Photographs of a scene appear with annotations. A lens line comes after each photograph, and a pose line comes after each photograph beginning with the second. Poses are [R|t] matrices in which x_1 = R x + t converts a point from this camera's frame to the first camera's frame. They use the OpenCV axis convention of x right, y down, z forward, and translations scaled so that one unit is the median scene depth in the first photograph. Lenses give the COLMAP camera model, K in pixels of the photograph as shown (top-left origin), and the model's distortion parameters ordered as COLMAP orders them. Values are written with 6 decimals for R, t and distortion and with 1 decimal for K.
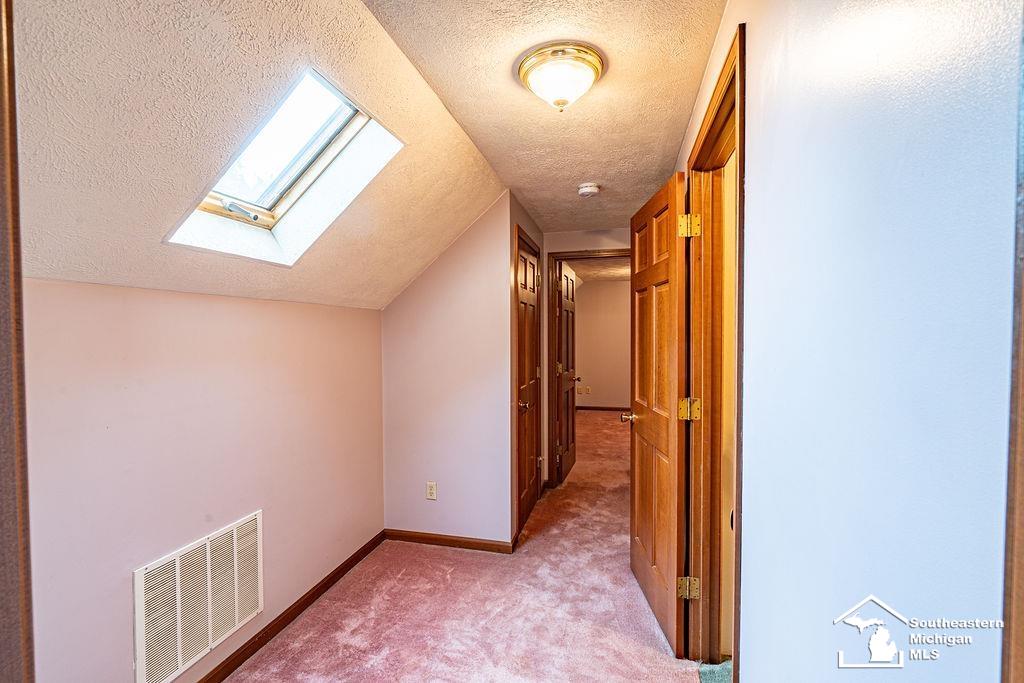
lens RADIAL K [[457.5, 0, 508.1], [0, 457.5, 344.6], [0, 0, 1]] dist [-0.001443, -0.000251]
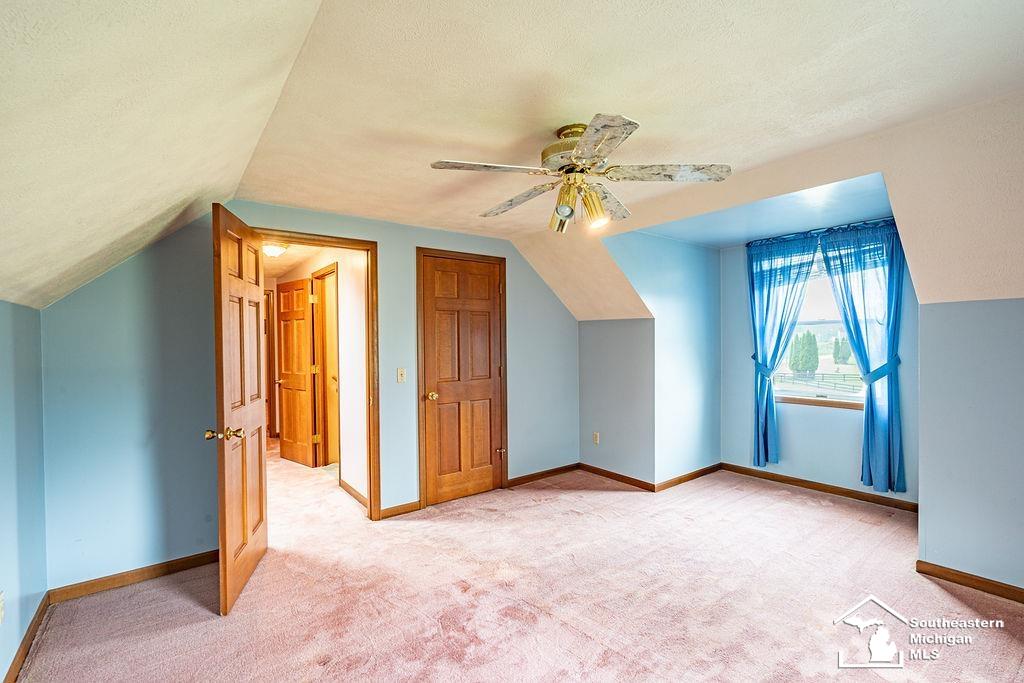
lens RADIAL K [[457.5, 0, 508.1], [0, 457.5, 344.6], [0, 0, 1]] dist [-0.001443, -0.000251]
pose [[0.626857, -0.013580, 0.779016, -0.912000], [0.032295, 0.999442, -0.008564, 0.057444], [-0.778464, 0.030527, 0.626946, -1.447424]]
